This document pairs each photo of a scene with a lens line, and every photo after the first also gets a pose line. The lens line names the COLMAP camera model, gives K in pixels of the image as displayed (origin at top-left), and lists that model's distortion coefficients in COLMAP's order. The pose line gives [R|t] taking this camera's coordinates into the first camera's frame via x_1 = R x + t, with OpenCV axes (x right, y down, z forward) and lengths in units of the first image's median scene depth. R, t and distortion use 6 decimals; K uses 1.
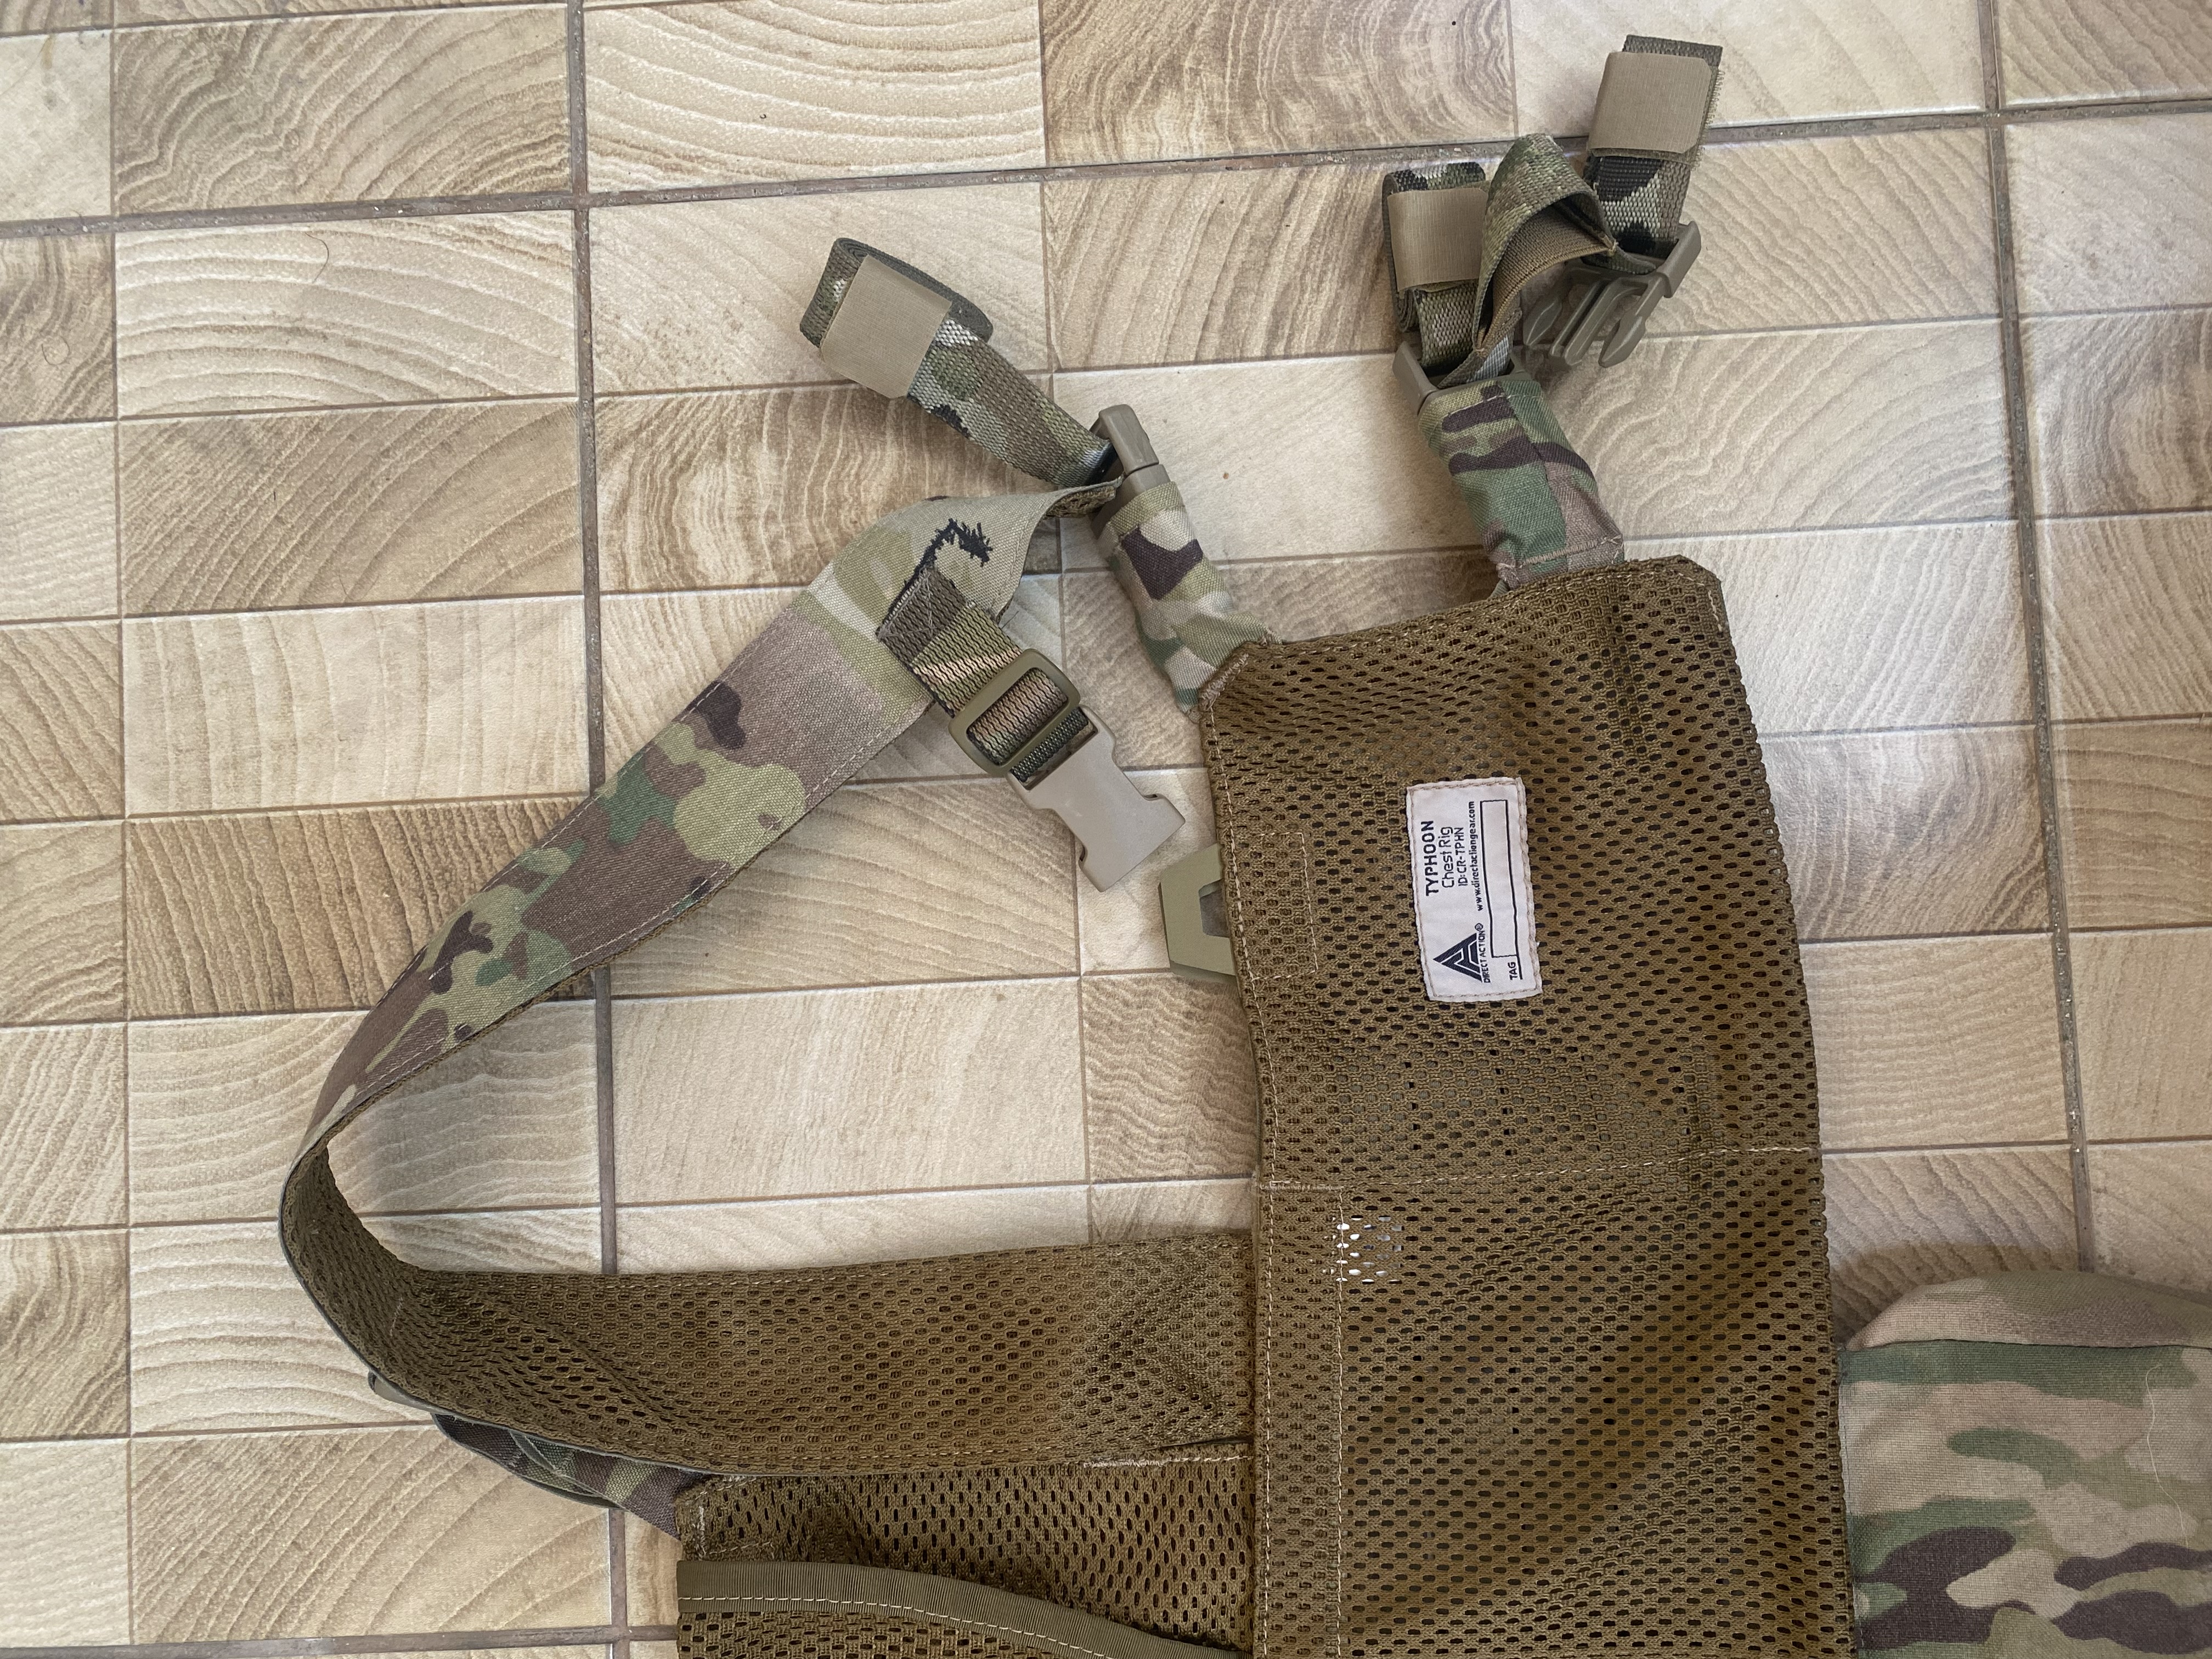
lens RADIAL K [[1658.0, 0, 1092.2], [0, 1658.0, 819.8], [0, 0, 1]] dist [0.002911, -0.019132]
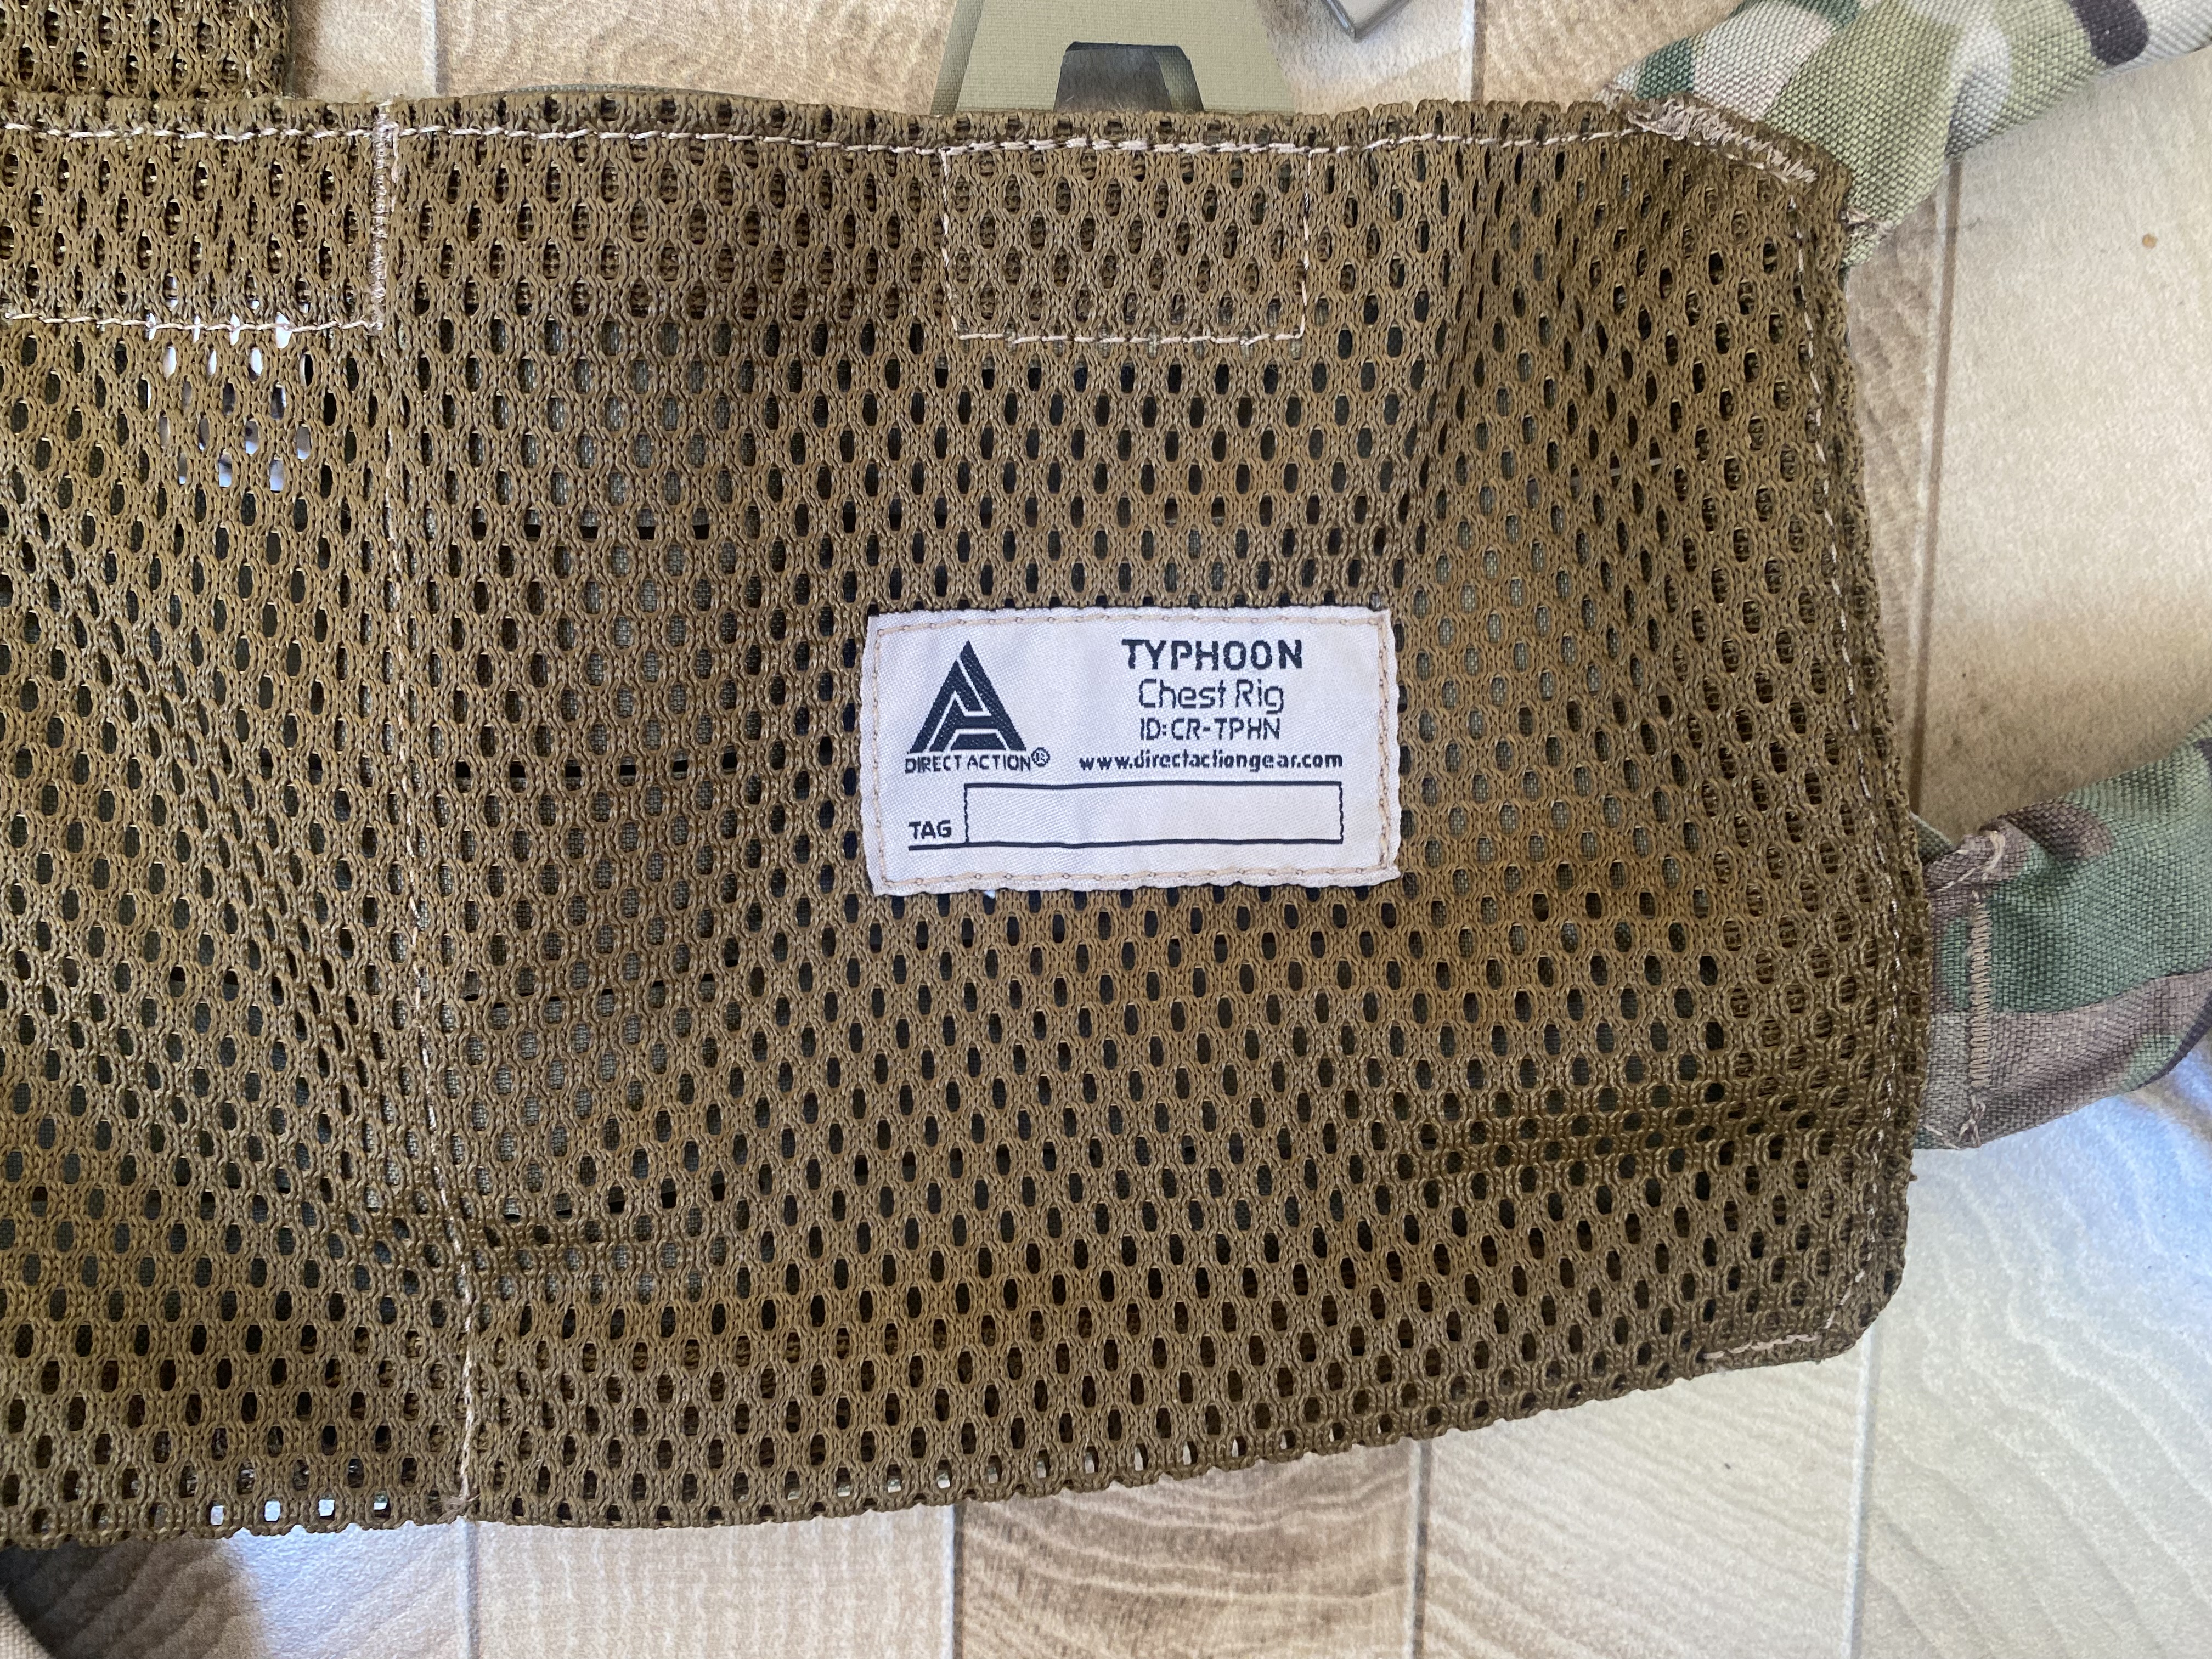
lens RADIAL K [[1658.0, 0, 1101.3], [0, 1658.0, 839.3], [0, 0, 1]] dist [0.002911, -0.019132]
pose [[-0.069742, 0.987405, 0.142010, 0.194459], [-0.997300, -0.065733, -0.032733, 0.061882], [-0.022986, -0.143909, 0.989324, 0.590053]]
